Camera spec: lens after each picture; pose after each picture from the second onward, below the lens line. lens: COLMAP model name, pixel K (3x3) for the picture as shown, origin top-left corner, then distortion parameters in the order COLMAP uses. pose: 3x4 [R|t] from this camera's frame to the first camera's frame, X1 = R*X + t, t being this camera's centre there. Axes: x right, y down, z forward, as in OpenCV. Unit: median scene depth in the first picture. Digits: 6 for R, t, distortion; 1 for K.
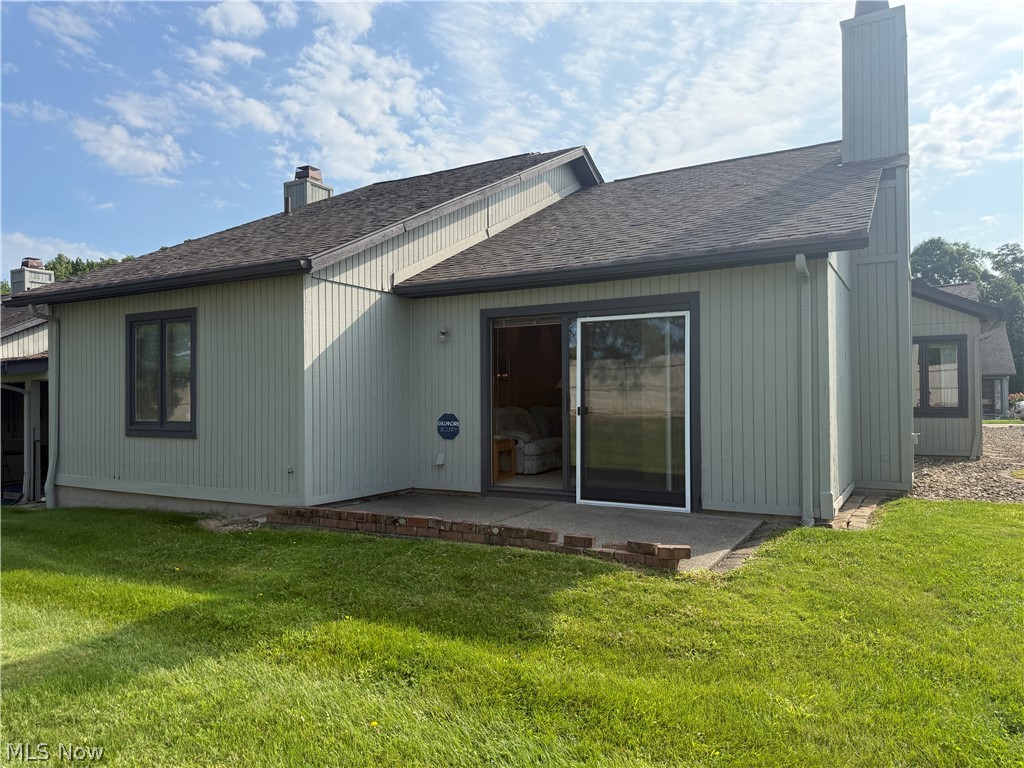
lens RADIAL K [[714.9, 0, 512.7], [0, 714.9, 388.1], [0, 0, 1]] dist [0.008836, 0.001464]
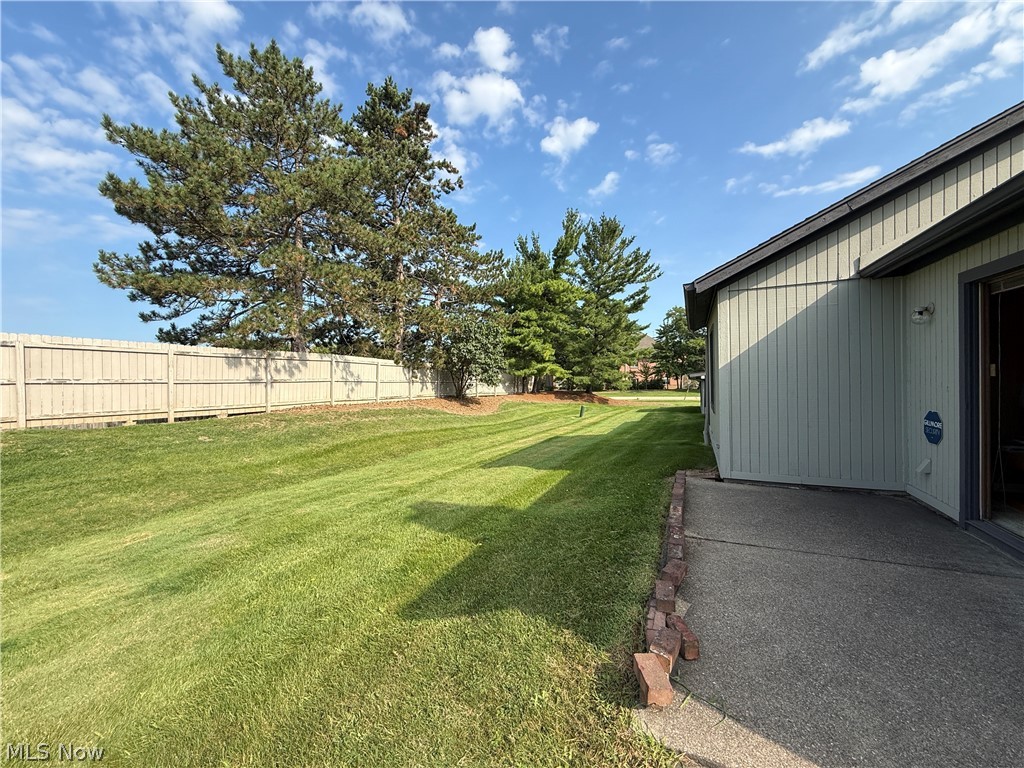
lens RADIAL K [[408.2, 0, 512.5], [0, 408.2, 380.8], [0, 0, 1]] dist [-0.001455, -0.000122]
pose [[0.079848, 0.013626, -0.996714, 0.341073], [0.042191, 0.998964, 0.017037, -0.027436], [0.995914, -0.043413, 0.079190, 0.516754]]
